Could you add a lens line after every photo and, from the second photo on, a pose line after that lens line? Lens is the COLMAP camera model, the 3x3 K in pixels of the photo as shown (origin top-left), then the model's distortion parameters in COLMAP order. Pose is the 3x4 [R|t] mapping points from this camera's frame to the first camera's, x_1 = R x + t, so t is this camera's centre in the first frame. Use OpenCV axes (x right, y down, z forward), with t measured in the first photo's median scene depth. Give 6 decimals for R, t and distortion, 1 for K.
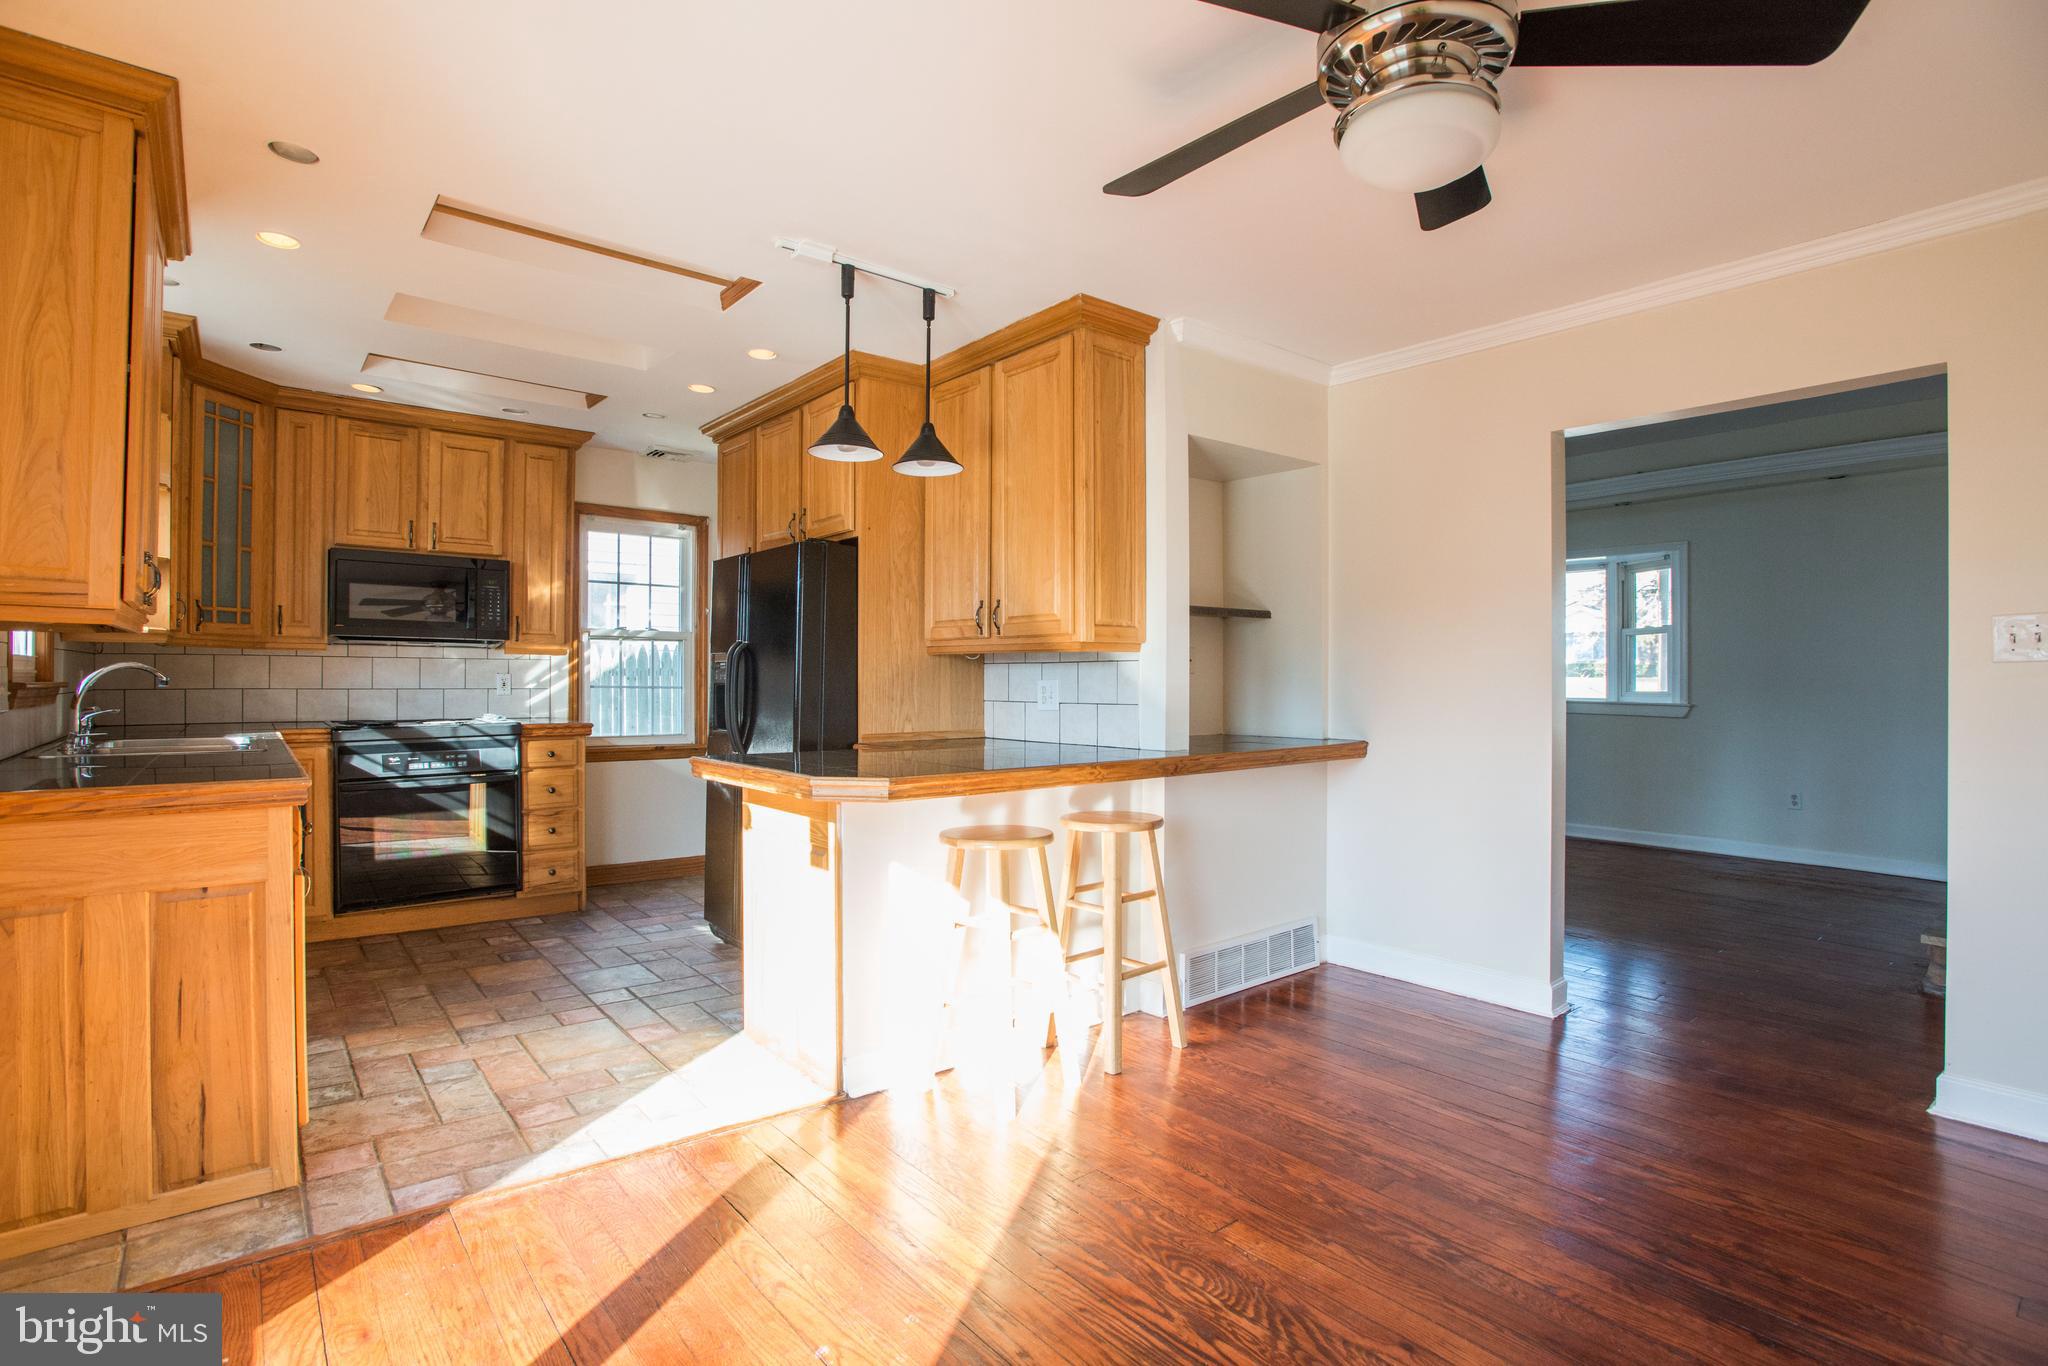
lens RADIAL K [[994.9, 0, 1018.6], [0, 994.9, 676.7], [0, 0, 1]] dist [-0.066050, 0.025457]
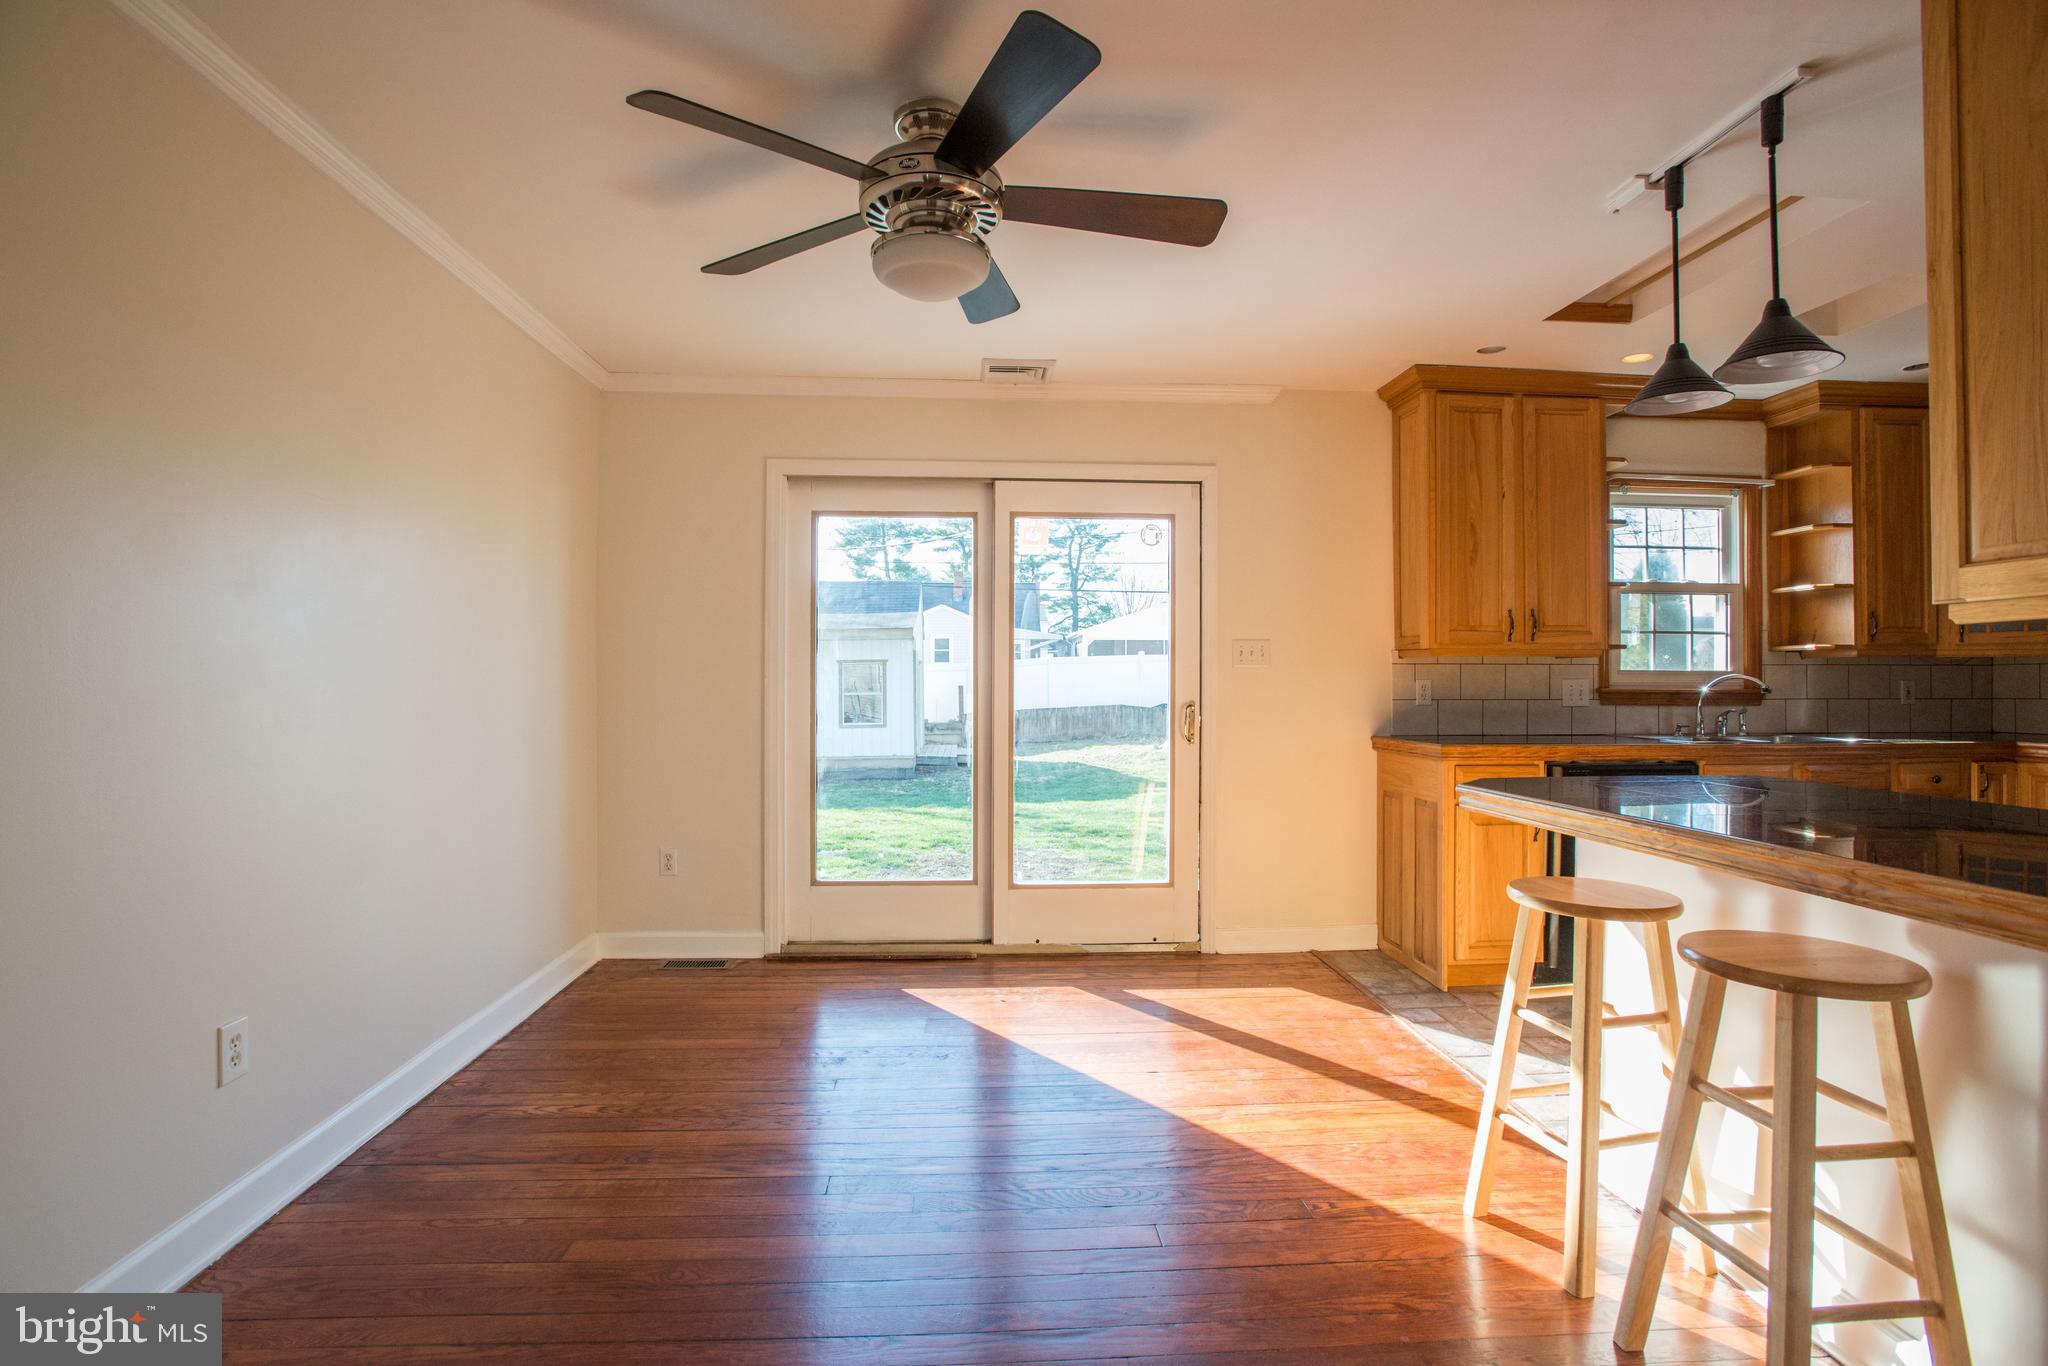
lens RADIAL K [[994.9, 0, 1018.6], [0, 994.9, 676.7], [0, 0, 1]] dist [-0.066050, 0.025457]
pose [[-0.584405, -0.011975, -0.811374, 0.547084], [-0.004489, 0.999924, -0.011525, 0.005989], [0.811450, -0.003093, -0.584414, 0.725471]]
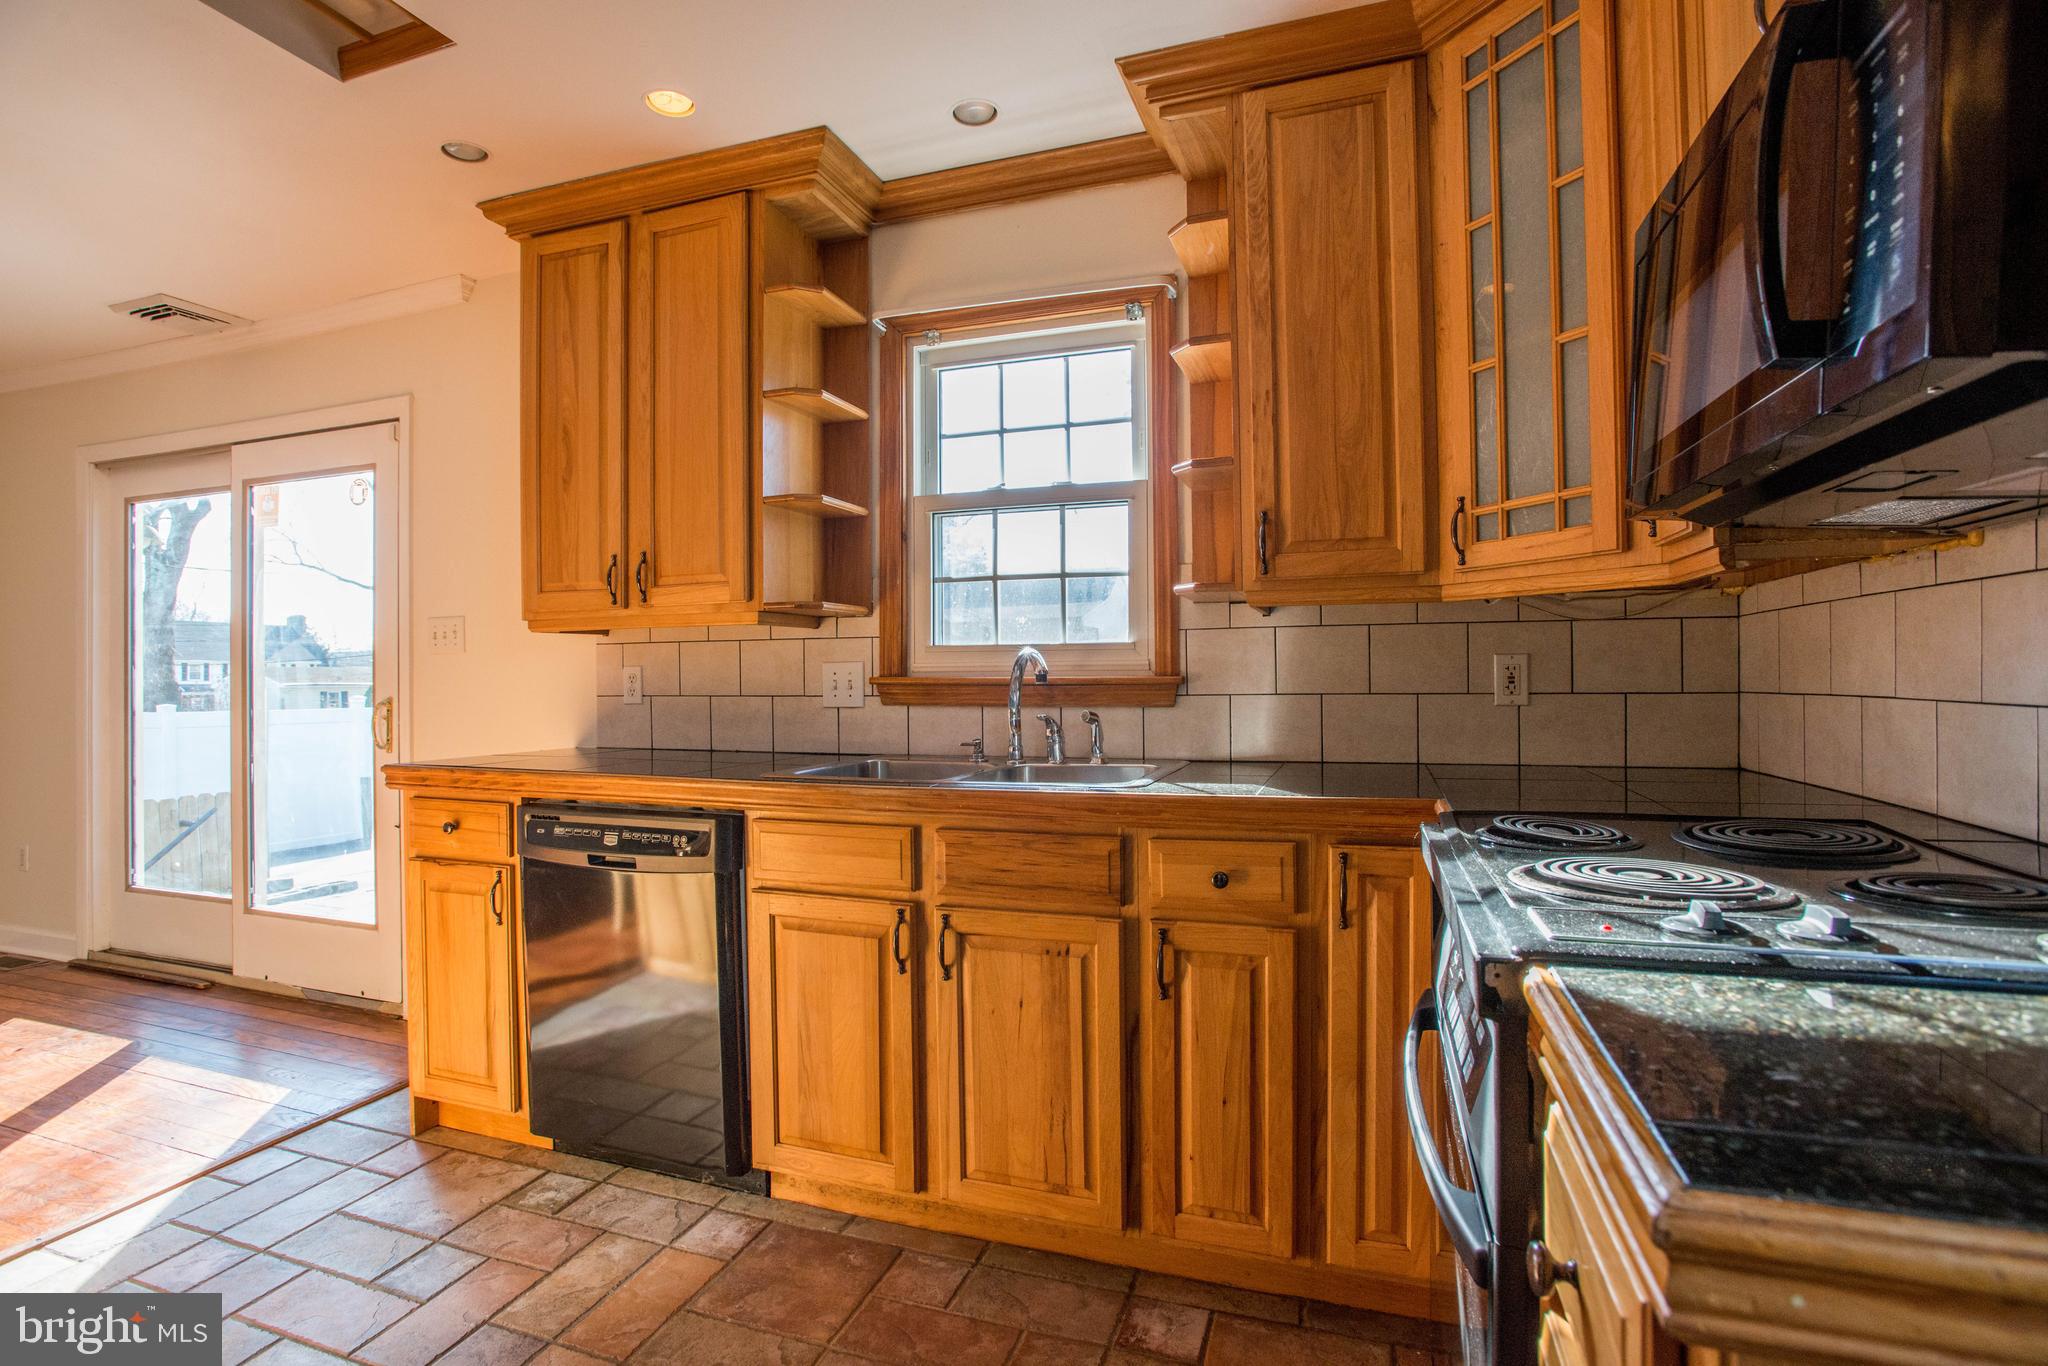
lens RADIAL K [[994.9, 0, 1018.6], [0, 994.9, 676.7], [0, 0, 1]] dist [-0.066050, 0.025457]
pose [[-0.853209, 0.002847, -0.521561, -0.403328], [0.004495, 0.999988, -0.001894, 0.005089], [0.521549, -0.003960, -0.853212, 1.206698]]
